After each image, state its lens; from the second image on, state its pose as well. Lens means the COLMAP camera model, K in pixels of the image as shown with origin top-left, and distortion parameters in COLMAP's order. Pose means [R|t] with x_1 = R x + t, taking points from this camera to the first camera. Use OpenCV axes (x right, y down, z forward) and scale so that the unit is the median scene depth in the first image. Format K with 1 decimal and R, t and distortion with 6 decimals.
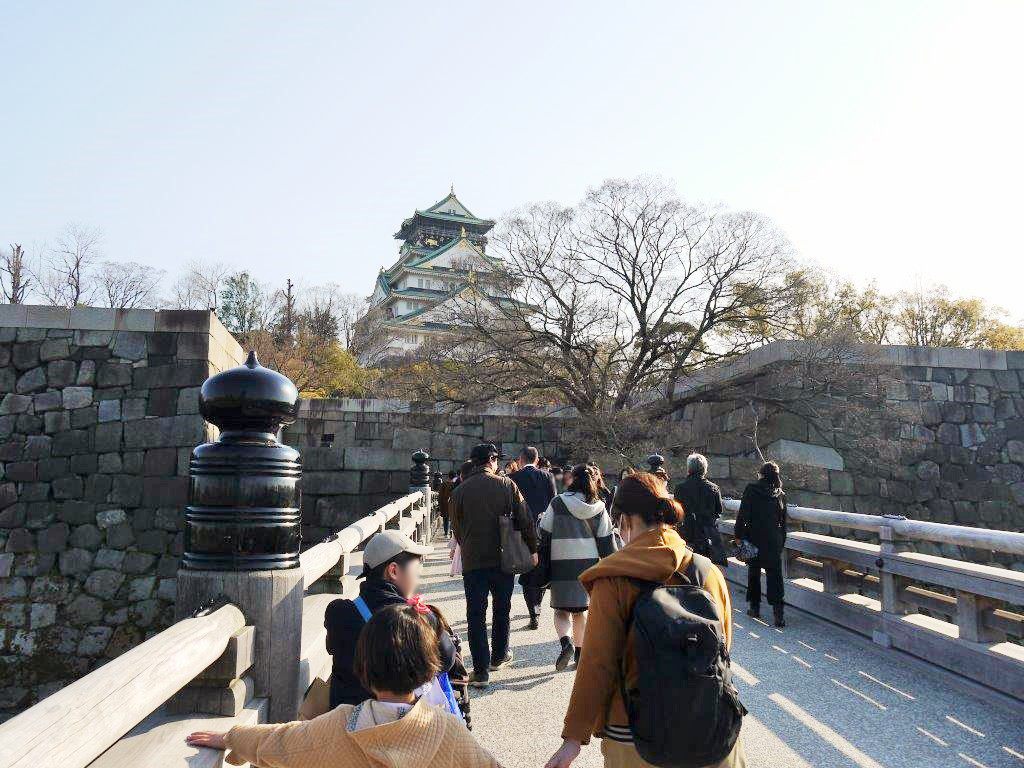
lens RADIAL K [[839.4, 0, 512.0], [0, 839.4, 384.0], [0, 0, 1]] dist [-0.038244, 0.013766]
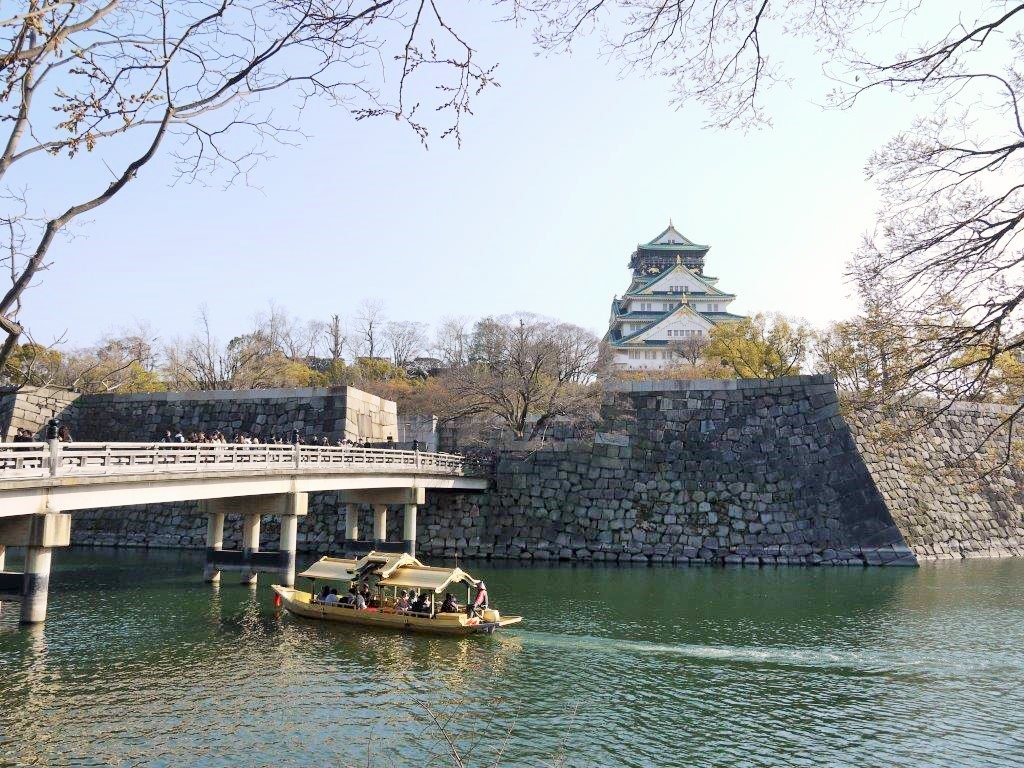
lens RADIAL K [[839.4, 0, 512.0], [0, 839.4, 384.0], [0, 0, 1]] dist [-0.038244, 0.013766]
pose [[0.925302, -0.056410, -0.375013, 0.155208], [0.055349, 0.998374, -0.013608, -0.005801], [0.375171, -0.008165, 0.926920, -0.165096]]
